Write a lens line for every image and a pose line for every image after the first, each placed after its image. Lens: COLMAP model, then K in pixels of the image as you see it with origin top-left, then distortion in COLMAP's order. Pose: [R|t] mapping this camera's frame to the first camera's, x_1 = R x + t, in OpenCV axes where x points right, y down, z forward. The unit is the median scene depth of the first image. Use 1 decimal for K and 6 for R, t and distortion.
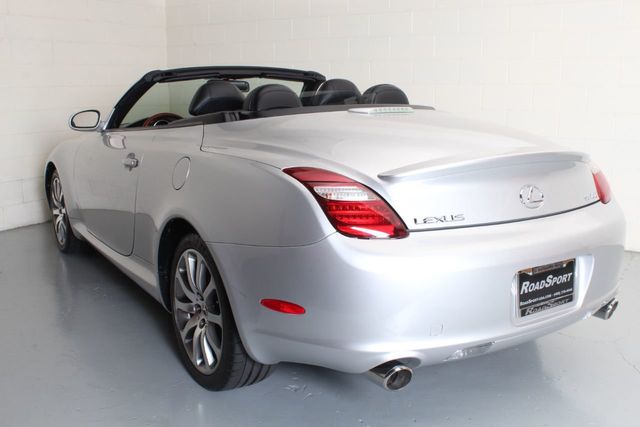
lens RADIAL K [[678.3, 0, 320.0], [0, 678.3, 213.5], [0, 0, 1]] dist [-0.046752, -0.003195]
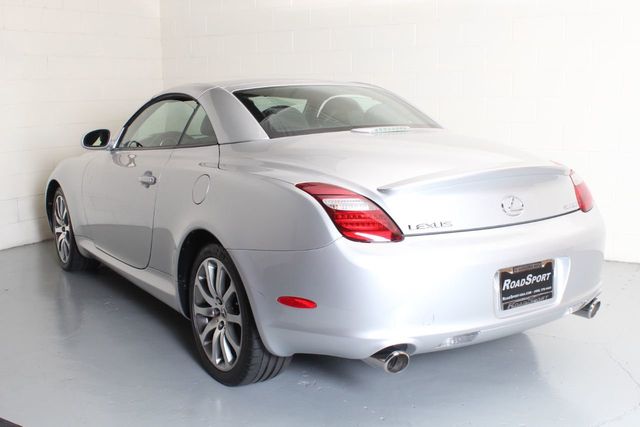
lens RADIAL K [[797.0, 0, 320.0], [0, 797.0, 213.5], [0, 0, 1]] dist [-0.016003, 0.004693]
pose [[0.999934, -0.011486, 0.000241, -0.012346], [0.011488, 0.999520, -0.028758, 0.021498], [0.000089, 0.028759, 0.999586, -0.325489]]
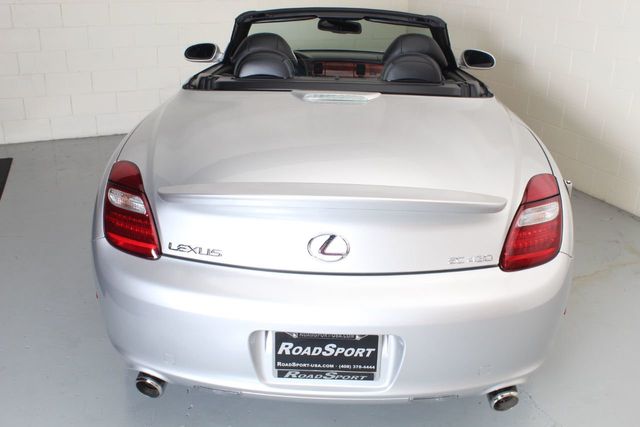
lens RADIAL K [[678.3, 0, 320.0], [0, 678.3, 213.5], [0, 0, 1]] dist [-0.046752, -0.003195]
pose [[0.805750, 0.234231, -0.543969, 0.693250], [-0.133324, 0.966631, 0.218743, -0.227730], [0.577054, -0.103728, 0.810092, 0.305749]]
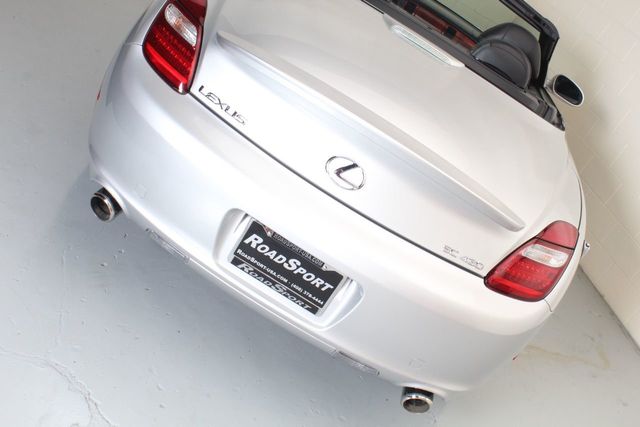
lens RADIAL K [[797.0, 0, 320.0], [0, 797.0, 213.5], [0, 0, 1]] dist [-0.016003, 0.004693]
pose [[0.587187, 0.644308, -0.489979, 0.734192], [-0.608875, 0.750437, 0.257130, -0.198755], [0.533369, 0.147352, 0.832949, 0.190712]]
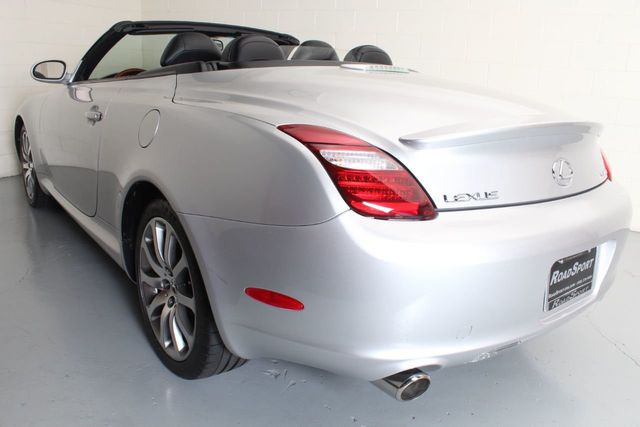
lens RADIAL K [[547.7, 0, 320.0], [0, 547.7, 213.5], [0, 0, 1]] dist [-0.106750, 0.002385]
pose [[0.994627, 0.027825, 0.099714, -0.059988], [-0.035333, 0.996607, 0.074340, -0.011424], [-0.097307, -0.077463, 0.992235, 0.318349]]
